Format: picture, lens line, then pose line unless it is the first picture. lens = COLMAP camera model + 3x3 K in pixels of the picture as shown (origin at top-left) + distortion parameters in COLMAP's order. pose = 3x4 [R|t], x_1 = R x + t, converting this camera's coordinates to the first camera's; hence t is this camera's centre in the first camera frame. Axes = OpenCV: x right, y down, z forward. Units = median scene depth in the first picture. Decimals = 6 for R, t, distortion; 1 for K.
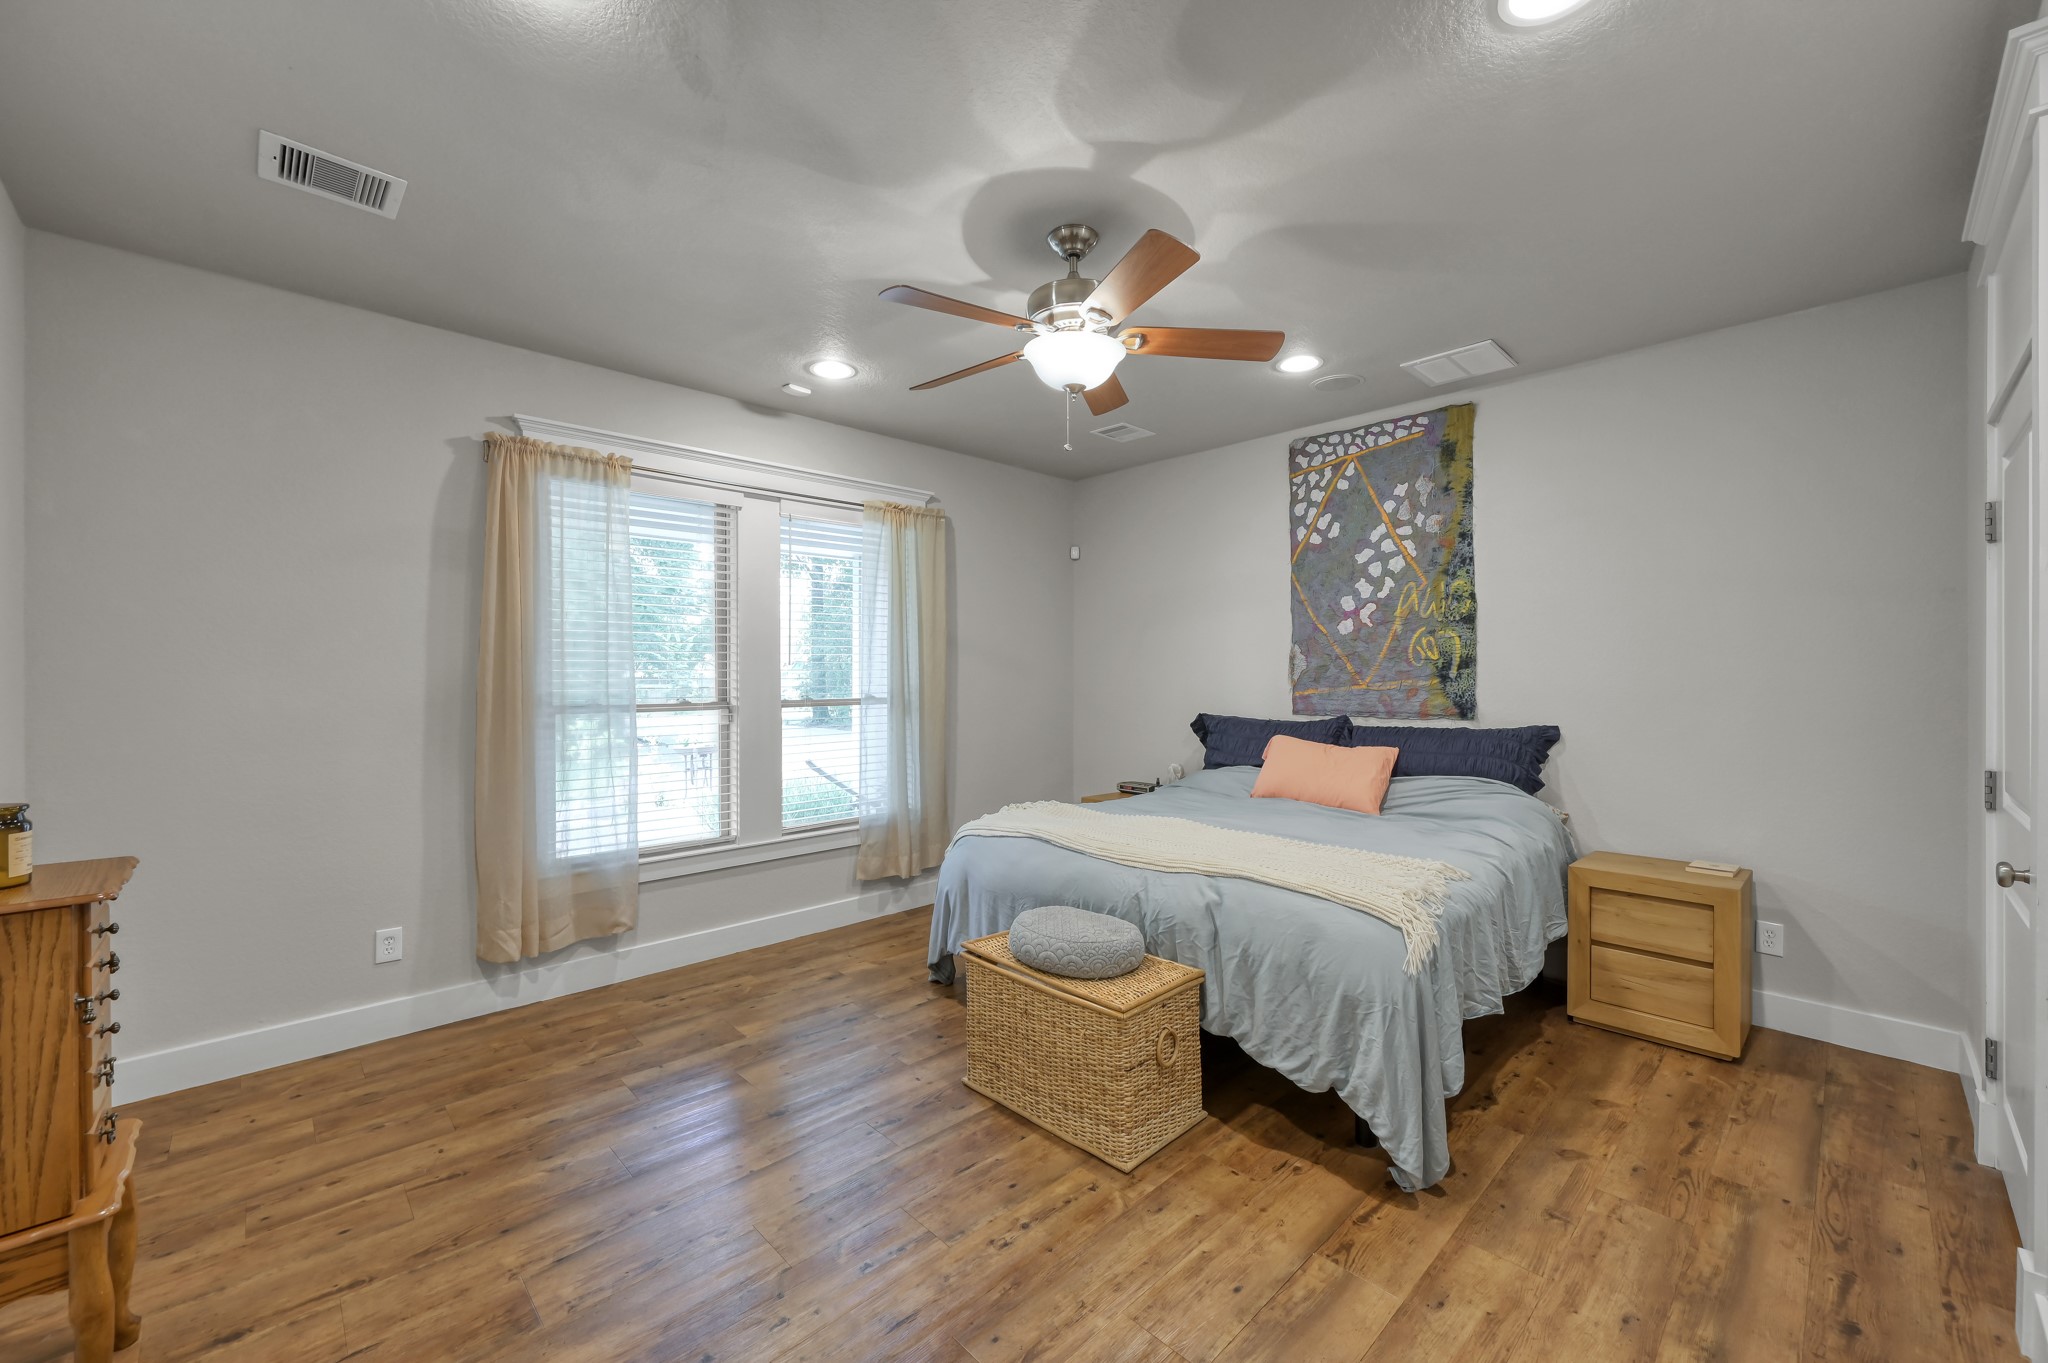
lens RADIAL K [[798.0, 0, 1024.0], [0, 798.0, 681.5], [0, 0, 1]] dist [-0.000069, -0.000045]
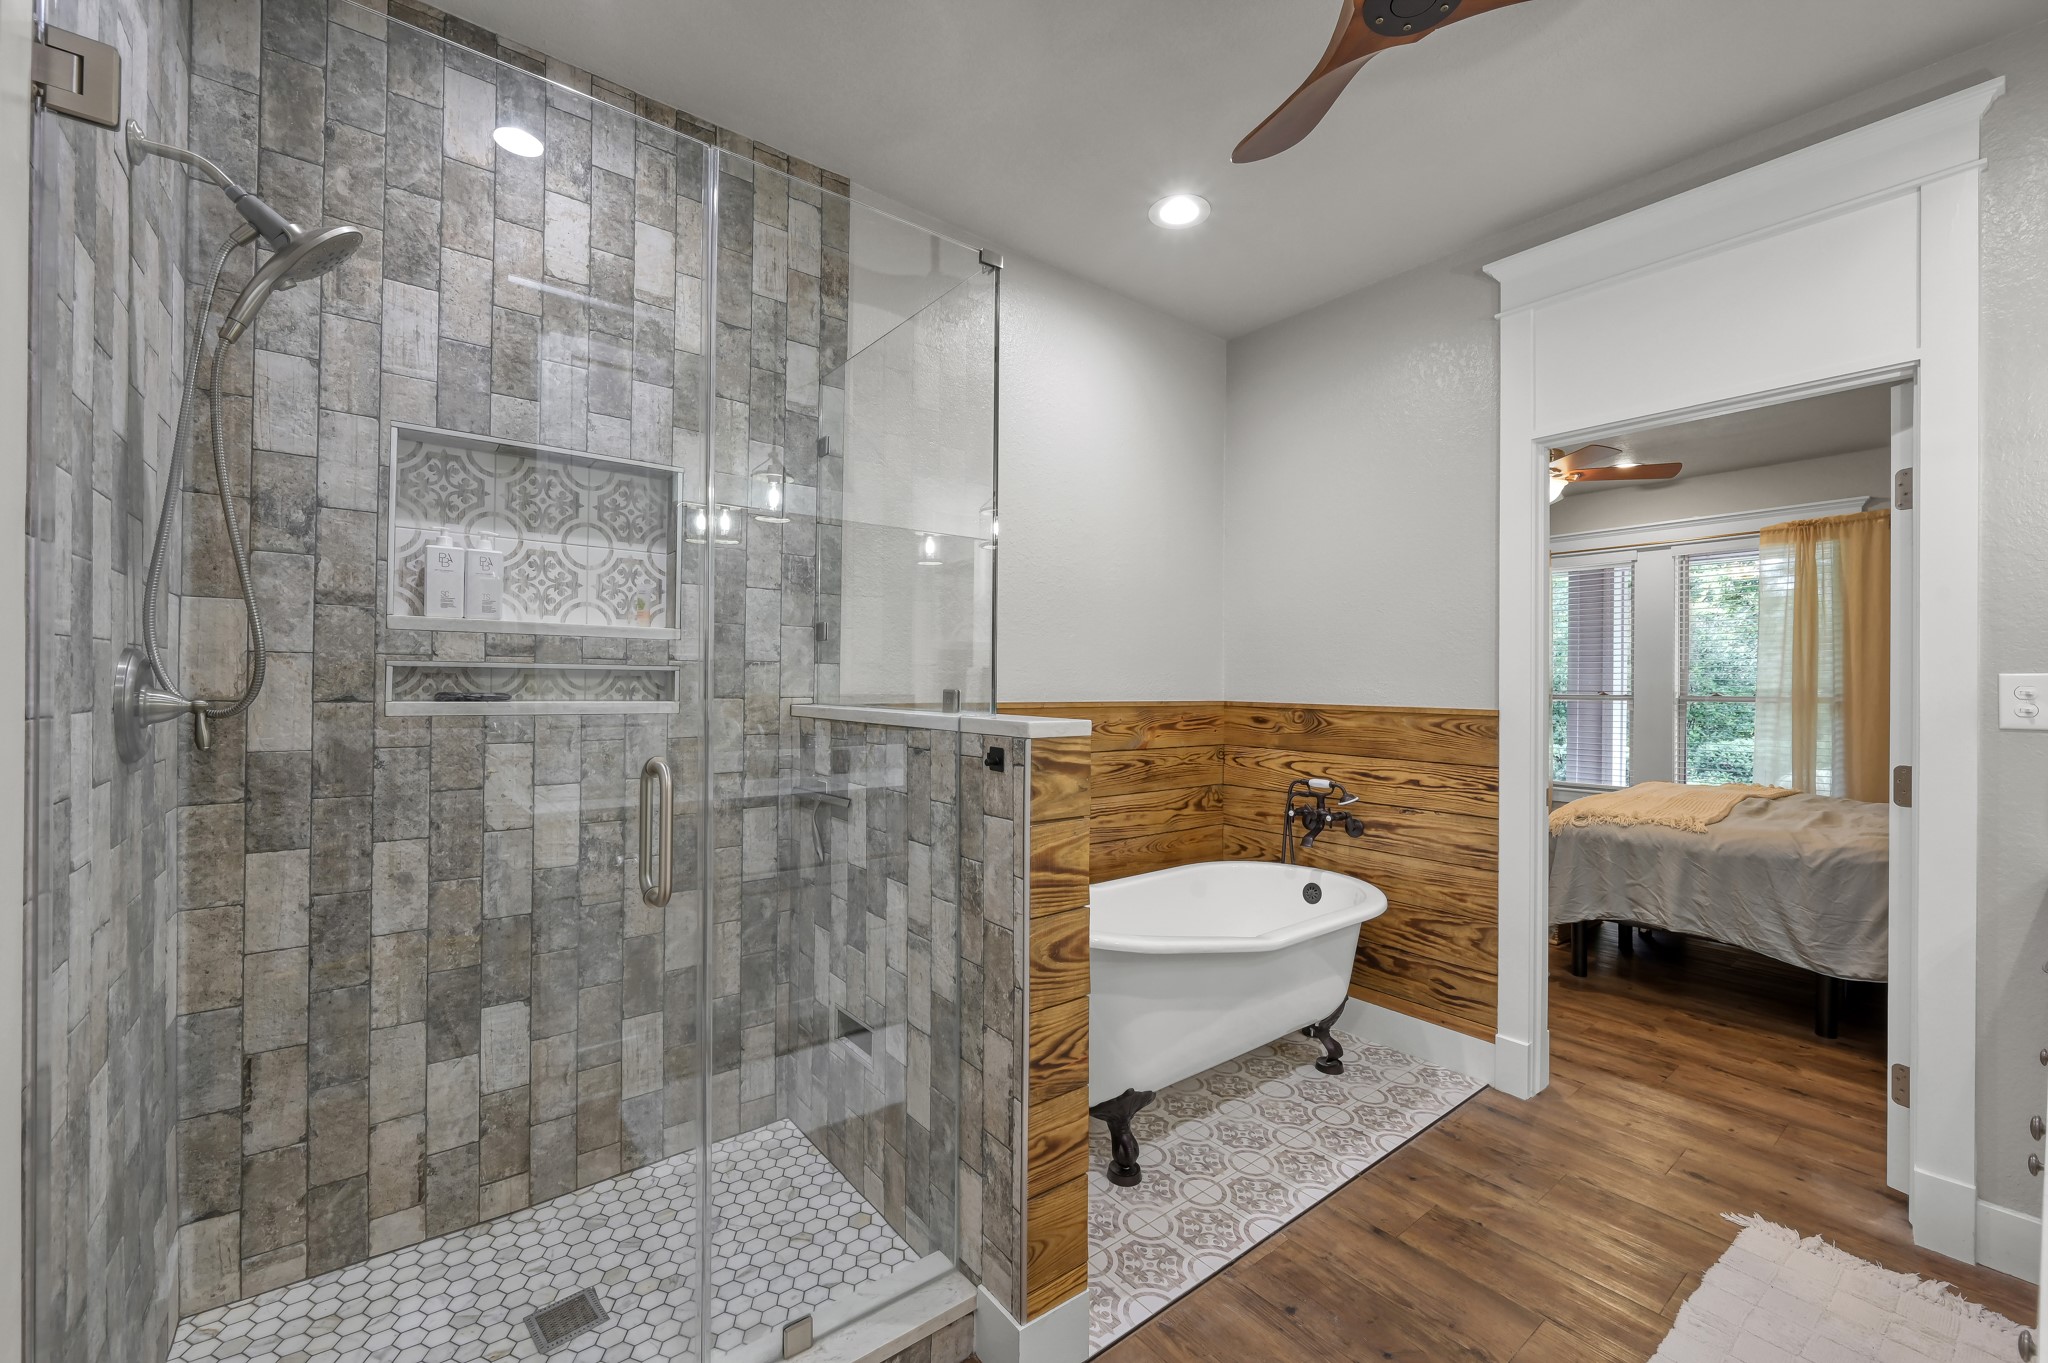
lens RADIAL K [[830.2, 0, 1024.0], [0, 830.2, 681.5], [0, 0, 1]] dist [0.000020, 0.000002]
pose [[-0.089976, -0.005808, -0.995927, 1.940003], [-0.006994, 0.999962, -0.005200, 0.020883], [0.995919, 0.006497, -0.090013, 0.066154]]
